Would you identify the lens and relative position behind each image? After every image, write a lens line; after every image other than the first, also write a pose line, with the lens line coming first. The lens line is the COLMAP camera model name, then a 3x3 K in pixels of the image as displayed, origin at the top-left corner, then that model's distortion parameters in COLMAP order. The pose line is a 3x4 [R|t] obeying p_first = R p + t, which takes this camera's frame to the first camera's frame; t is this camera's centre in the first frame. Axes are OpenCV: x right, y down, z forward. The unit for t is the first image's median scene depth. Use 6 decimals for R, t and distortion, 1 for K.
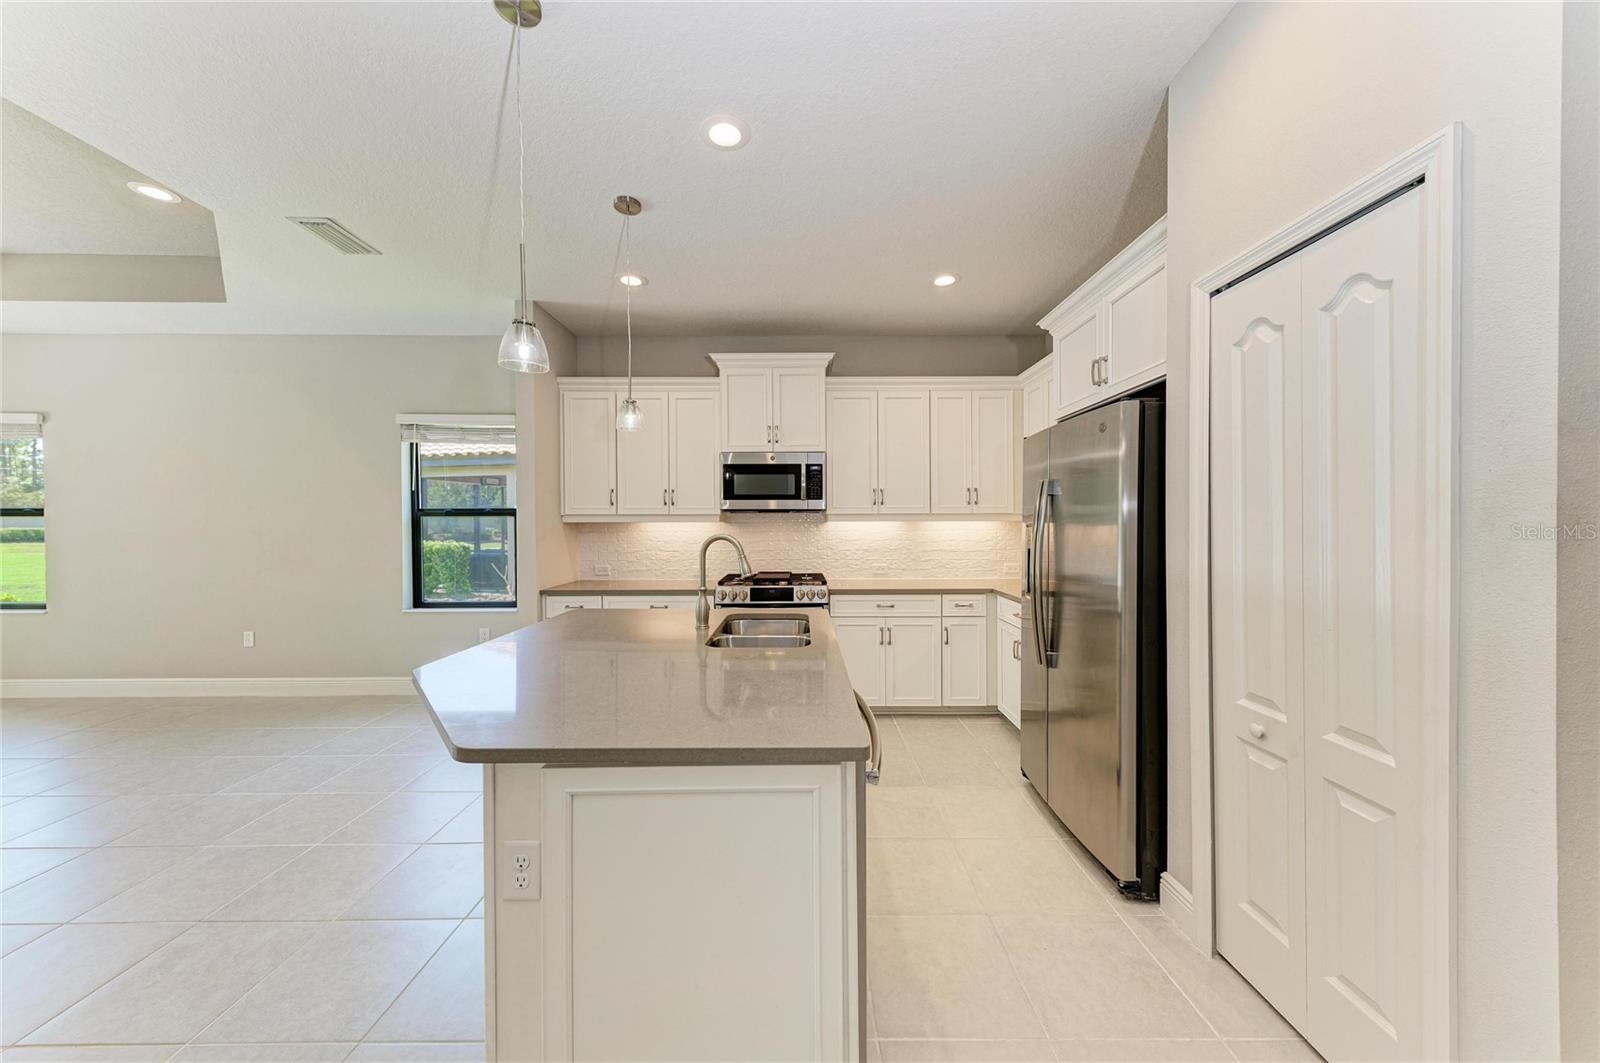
lens RADIAL K [[537.4, 0, 807.9], [0, 537.4, 526.5], [0, 0, 1]] dist [0.012354, 0.000008]
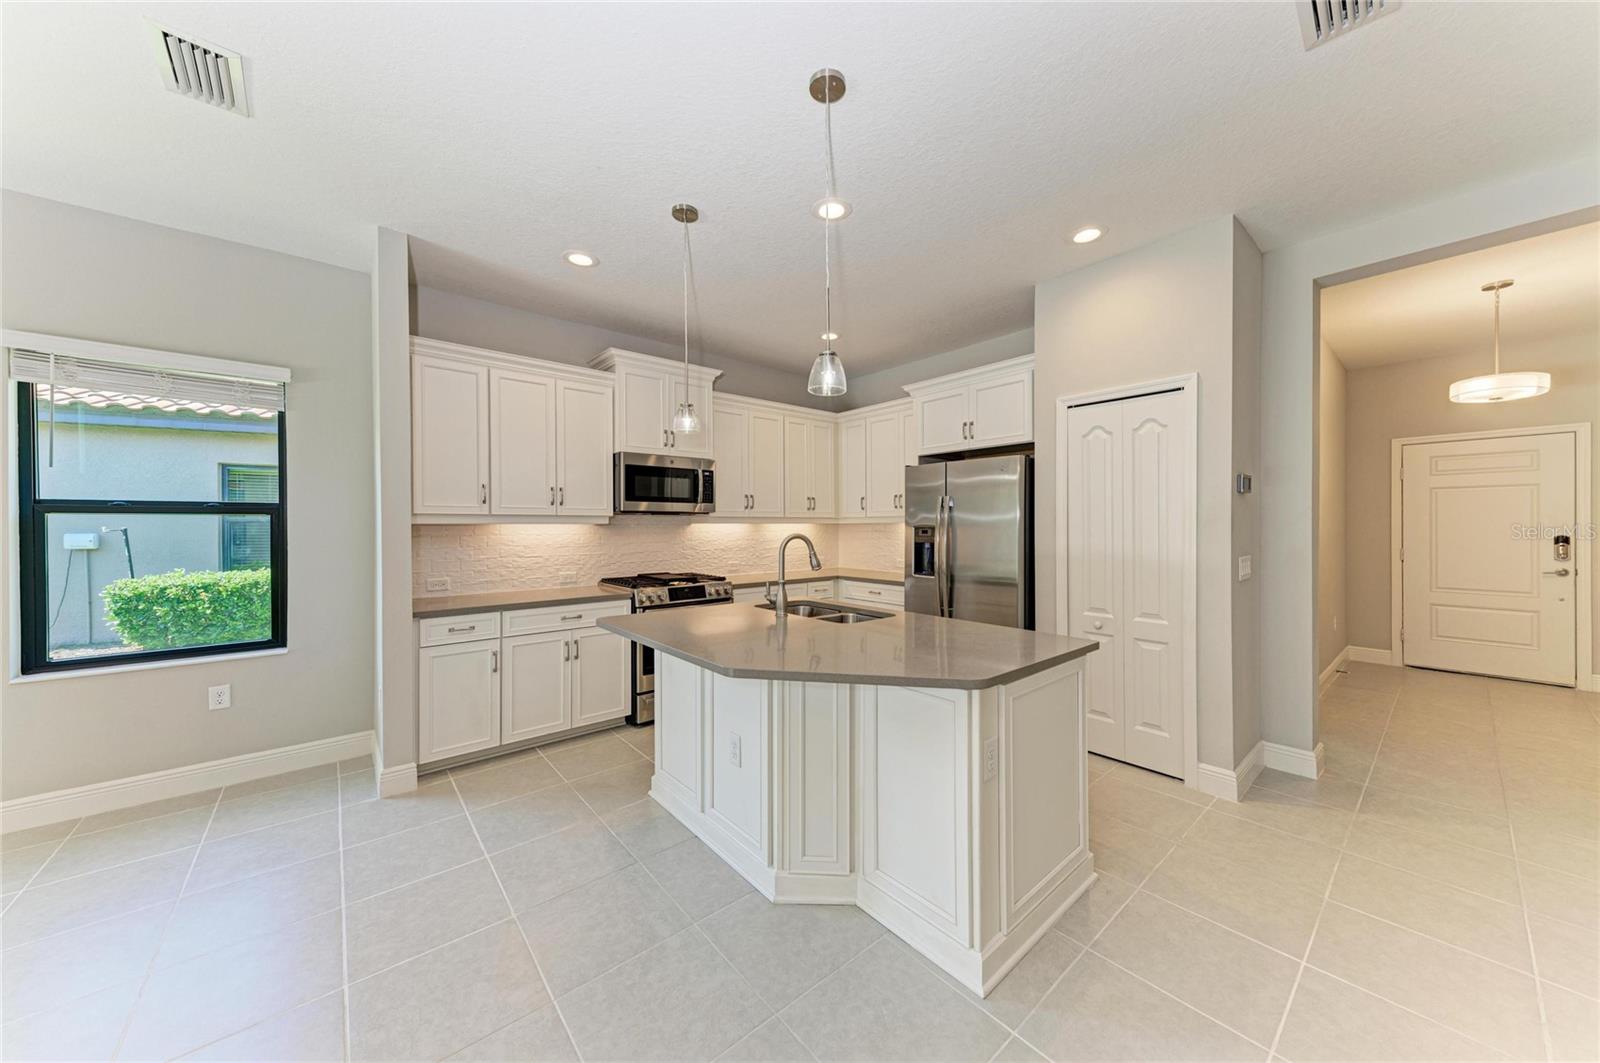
lens RADIAL K [[540.9, 0, 790.8], [0, 540.9, 531.0], [0, 0, 1]] dist [0.023298, -0.005641]
pose [[0.774919, -0.006602, 0.632026, -0.536575], [0.003976, 0.999977, 0.005570, 0.000362], [-0.632048, -0.001803, 0.774928, 0.051093]]
